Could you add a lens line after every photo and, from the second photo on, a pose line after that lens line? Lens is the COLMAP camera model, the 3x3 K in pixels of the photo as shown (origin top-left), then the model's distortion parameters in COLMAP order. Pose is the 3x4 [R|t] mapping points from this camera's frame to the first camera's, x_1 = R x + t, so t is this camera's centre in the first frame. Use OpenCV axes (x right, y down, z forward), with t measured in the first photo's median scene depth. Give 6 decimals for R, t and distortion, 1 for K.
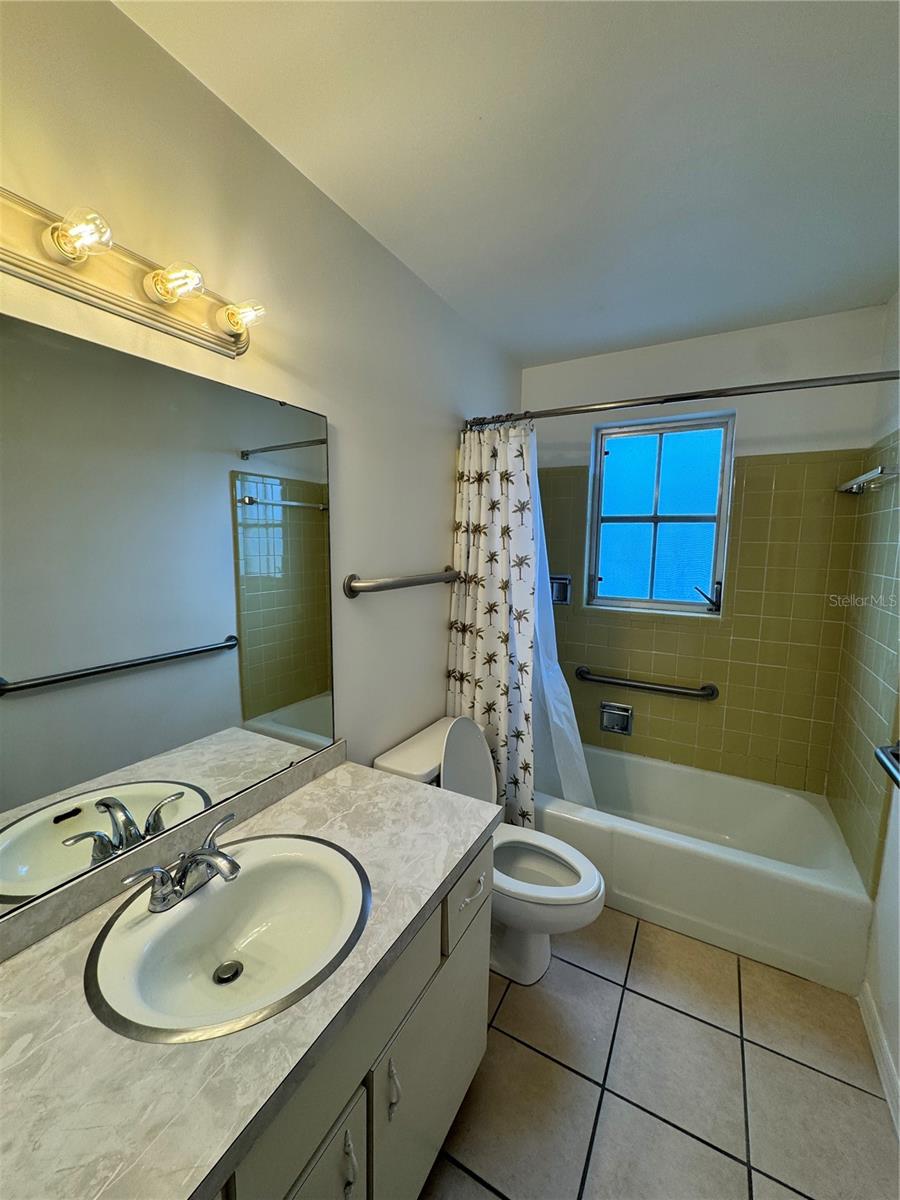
lens RADIAL K [[481.9, 0, 448.2], [0, 481.9, 600.7], [0, 0, 1]] dist [-0.001584, 0.000339]
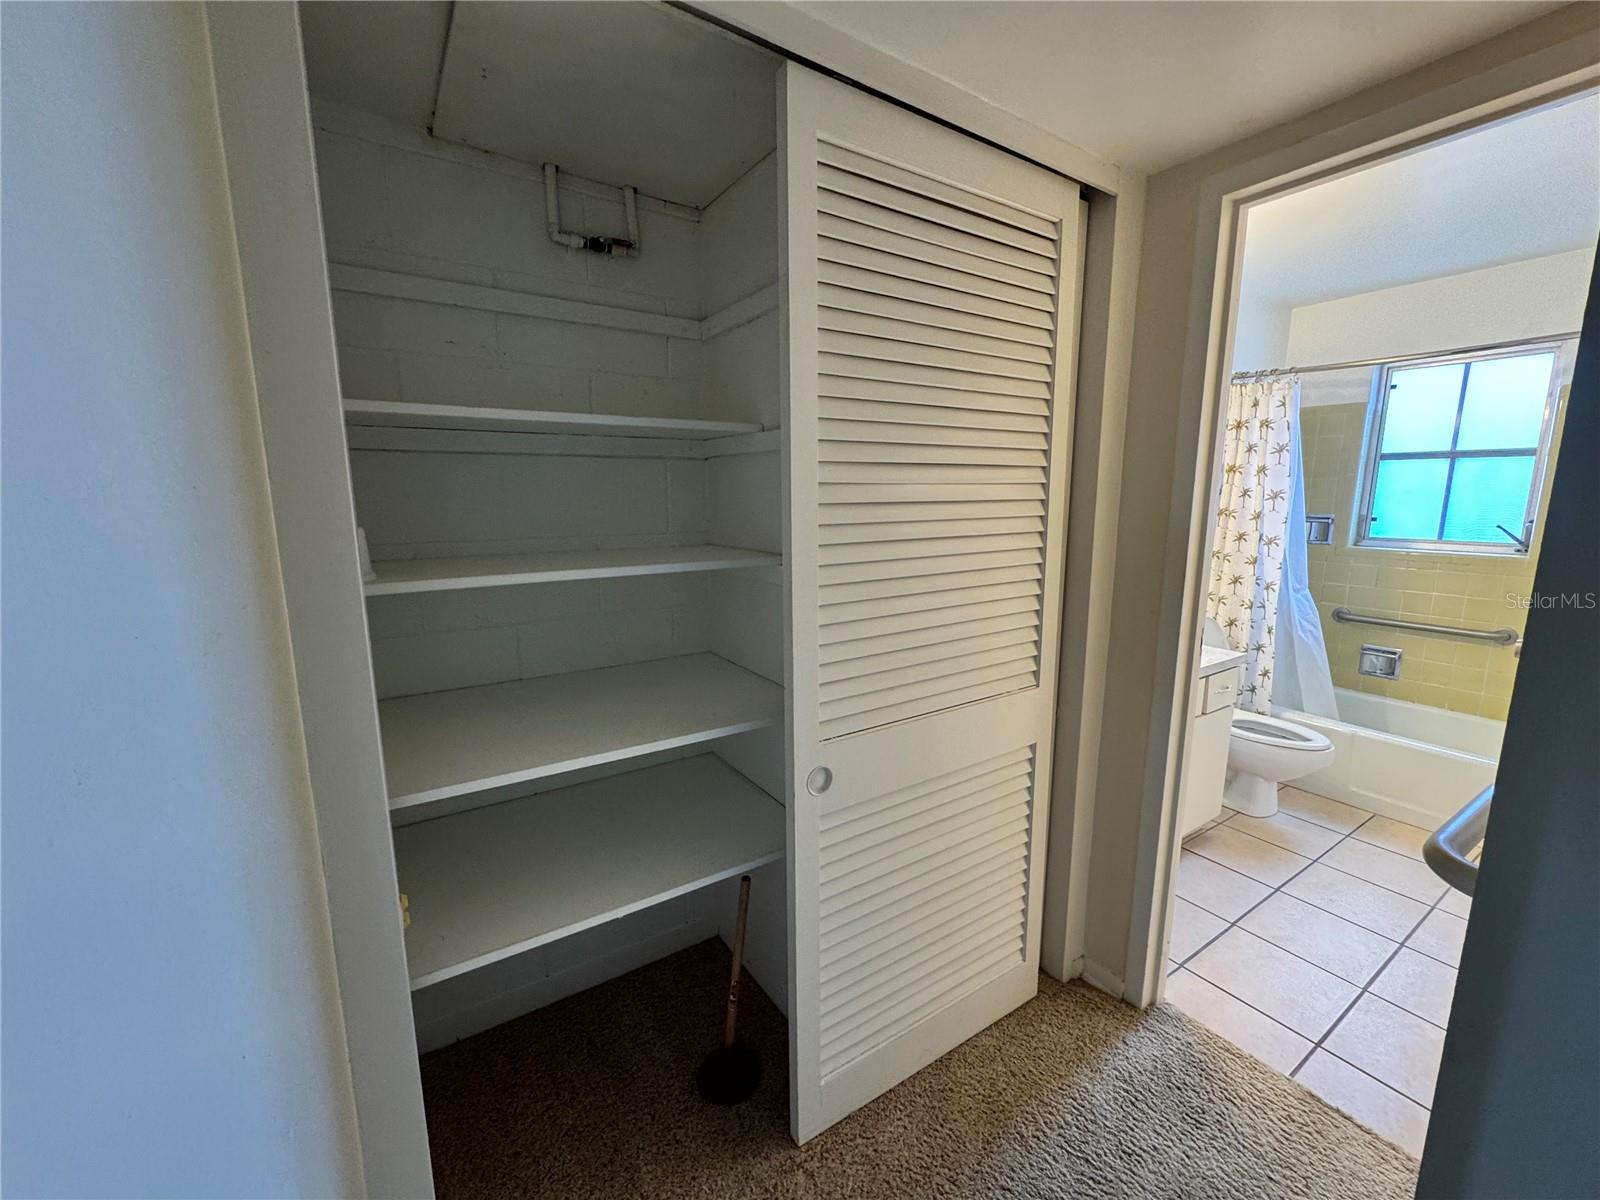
lens RADIAL K [[642.6, 0, 801.4], [0, 642.6, 597.7], [0, 0, 1]] dist [-0.001584, 0.000339]
pose [[0.887942, 0.066990, -0.455052, -0.140583], [-0.049933, 0.997529, 0.049417, 0.141518], [0.457238, -0.021157, 0.889093, -0.891332]]
